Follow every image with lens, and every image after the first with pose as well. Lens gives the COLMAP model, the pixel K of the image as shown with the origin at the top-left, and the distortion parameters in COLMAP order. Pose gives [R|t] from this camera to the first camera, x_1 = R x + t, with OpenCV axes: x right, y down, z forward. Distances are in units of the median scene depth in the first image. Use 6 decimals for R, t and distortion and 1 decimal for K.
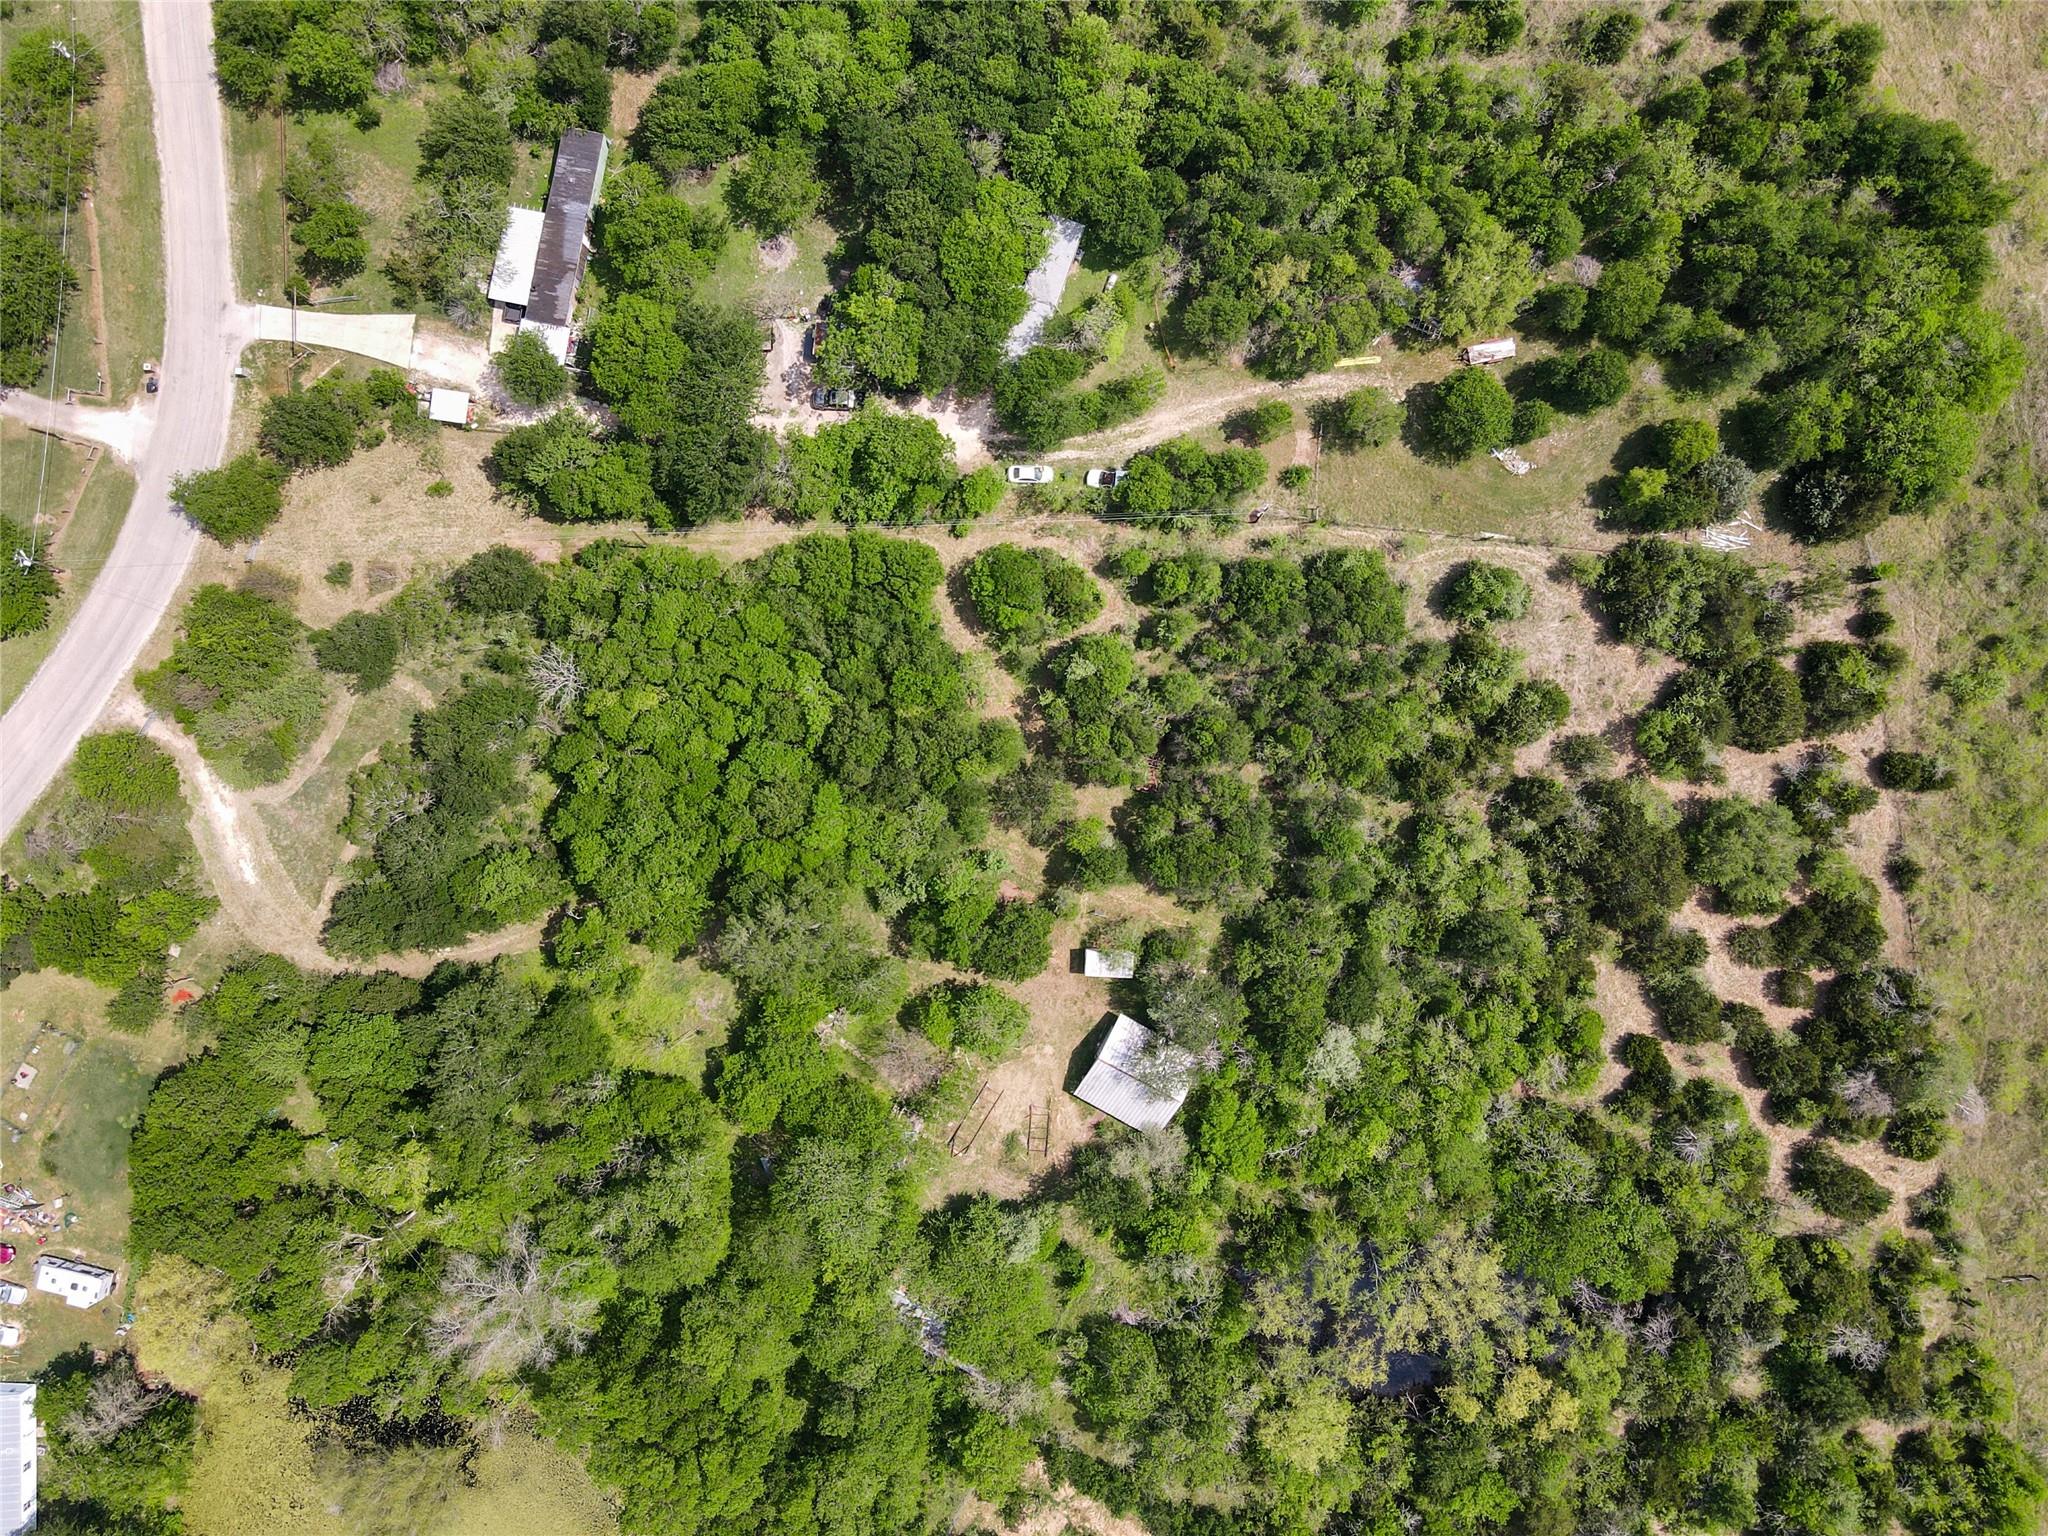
lens RADIAL K [[1477.6, 0, 1035.2], [0, 1477.6, 772.7], [0, 0, 1]] dist [0.007904, 0.009943]
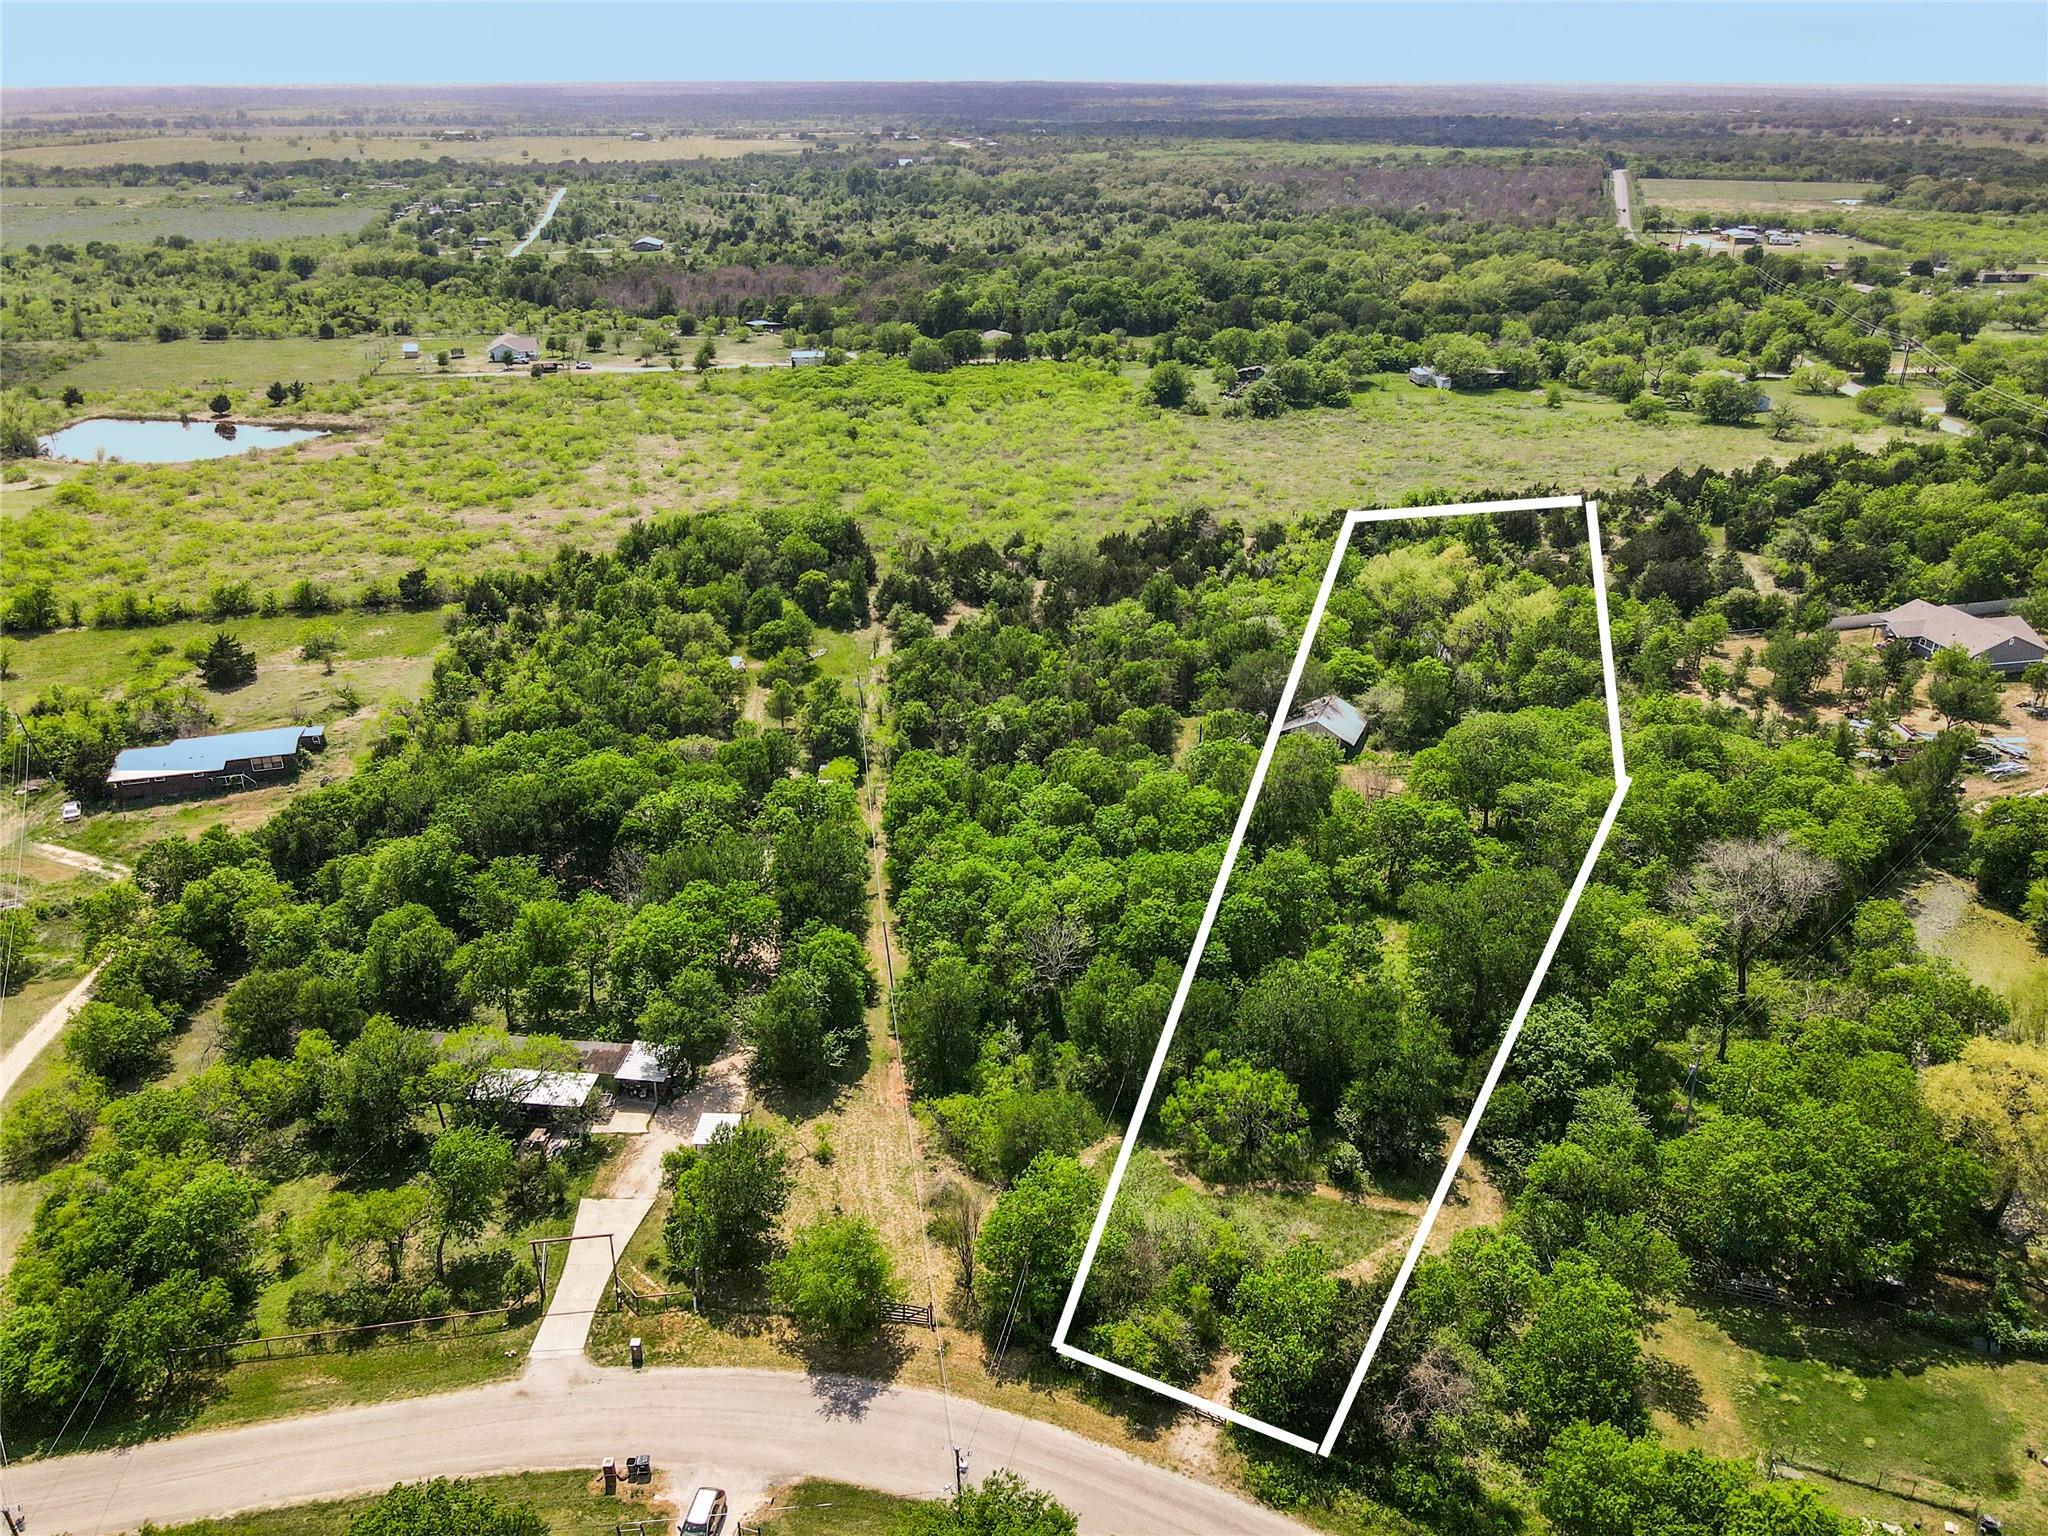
lens RADIAL K [[1498.9, 0, 1024.0], [0, 1498.9, 768.0], [0, 0, 1]] dist [-0.000779, 0.031407]
pose [[-0.100067, -0.427284, 0.898563, -1.024147], [0.994847, -0.057788, 0.083311, -0.143620], [0.016329, 0.902269, 0.430864, 0.499850]]
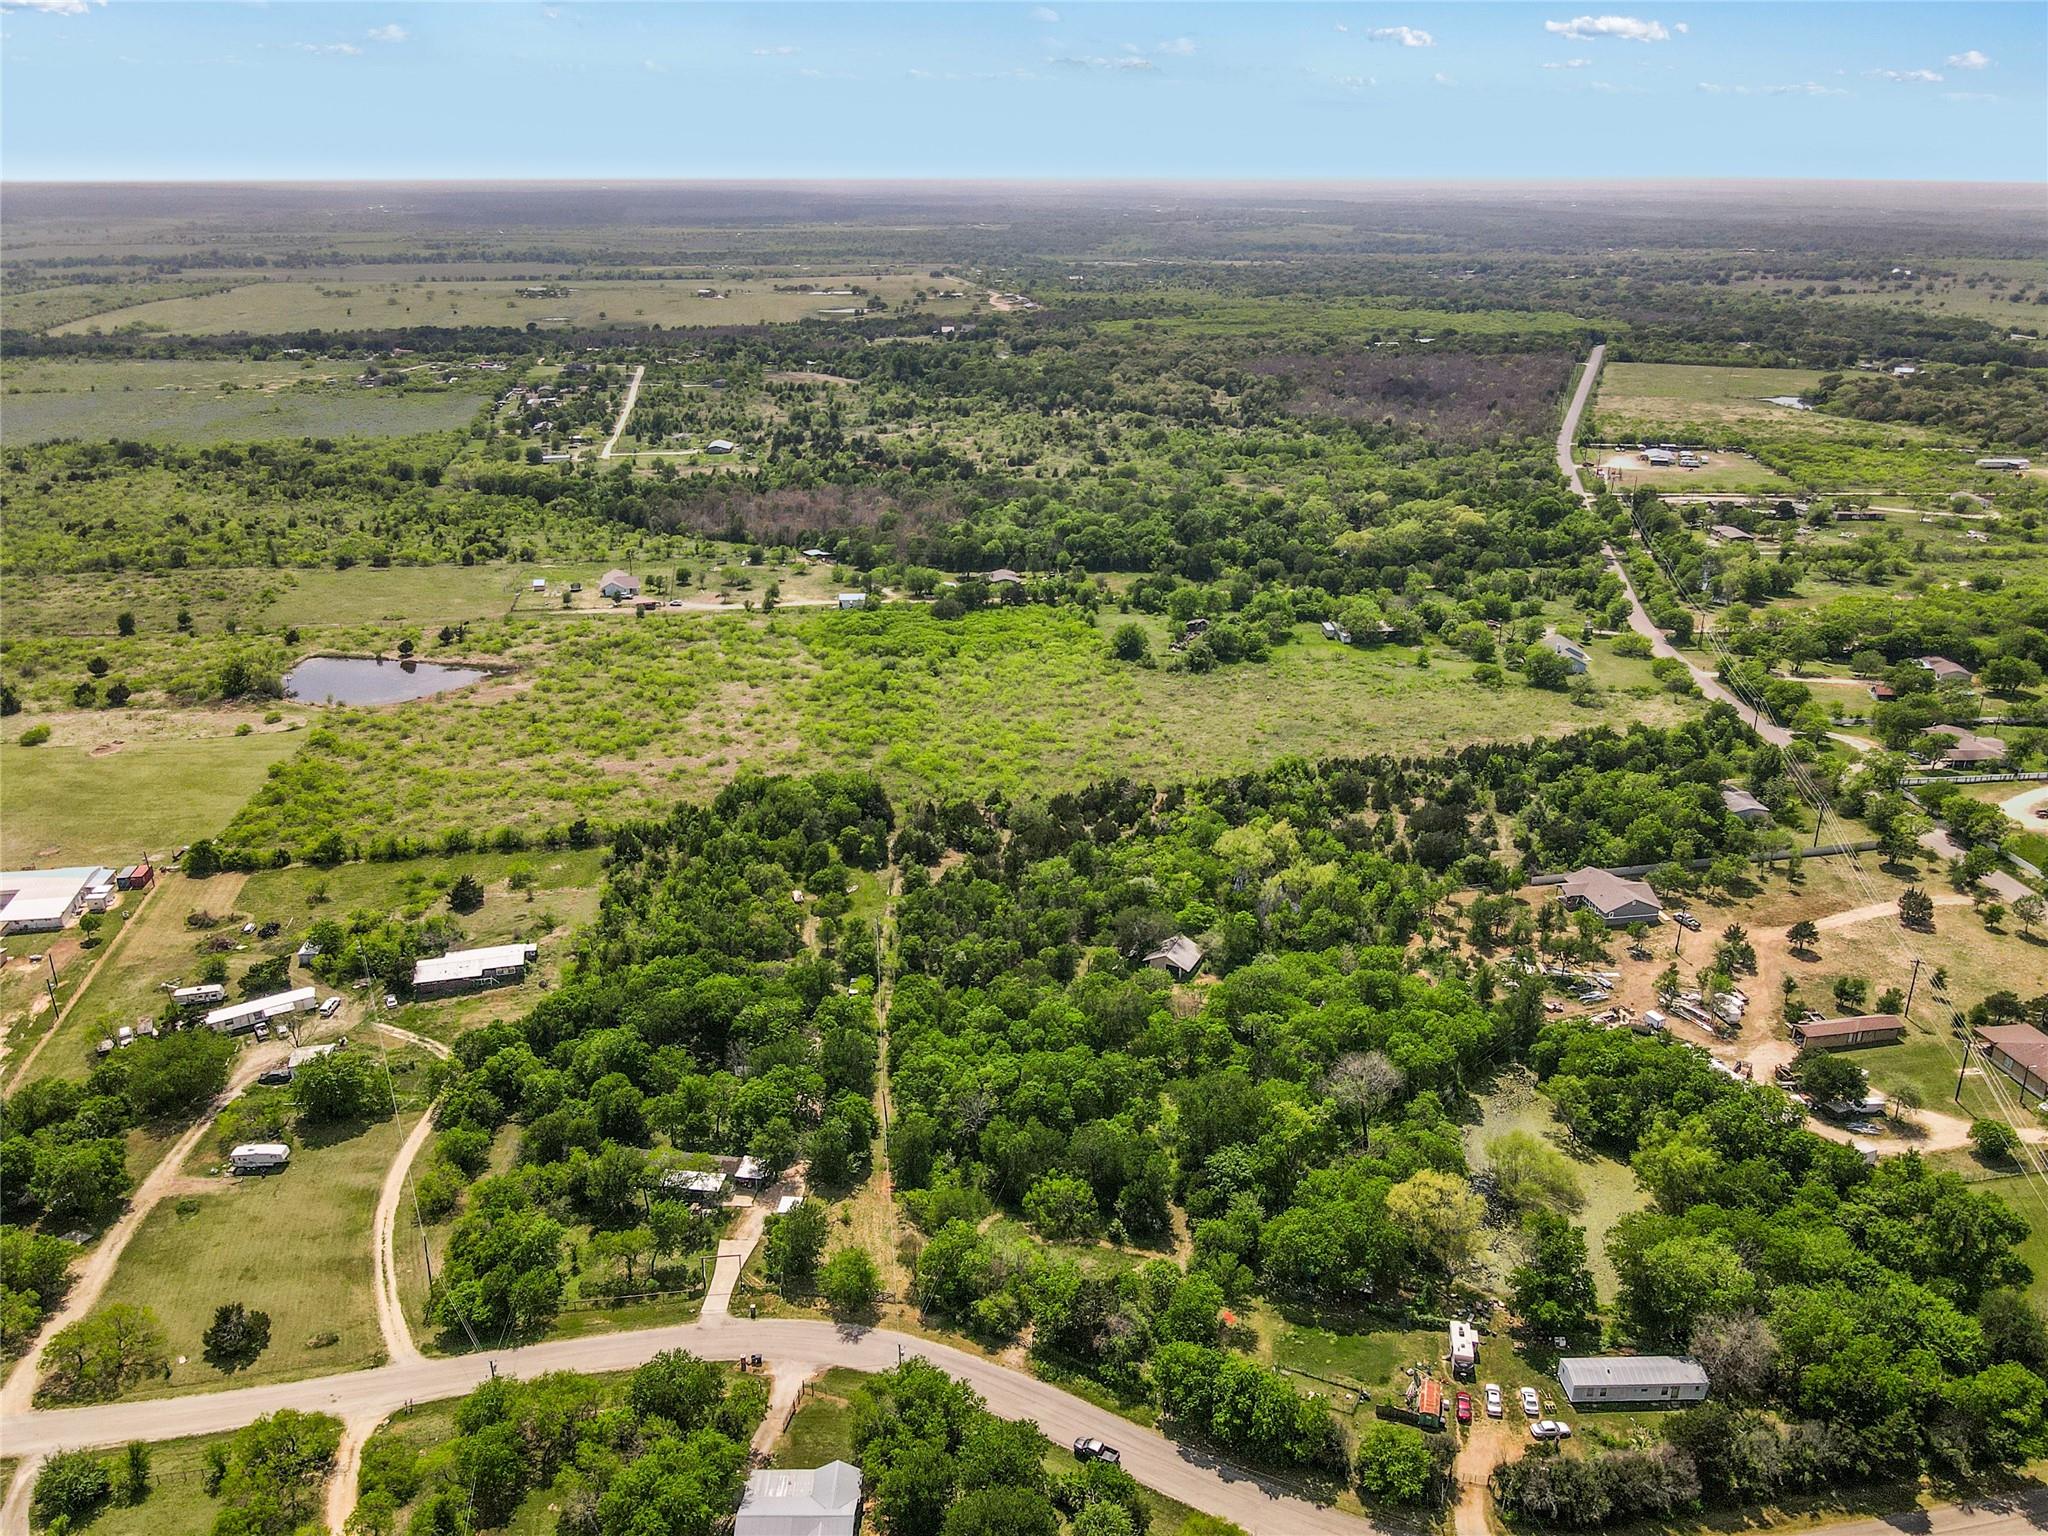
lens RADIAL K [[1523.9, 0, 1024.0], [0, 1523.9, 768.0], [0, 0, 1]] dist [-0.025626, 0.106994]
pose [[-0.068600, -0.373111, 0.925247, -1.623983], [0.997536, -0.039299, 0.058113, -0.089161], [0.014679, 0.926954, 0.374888, 0.049304]]
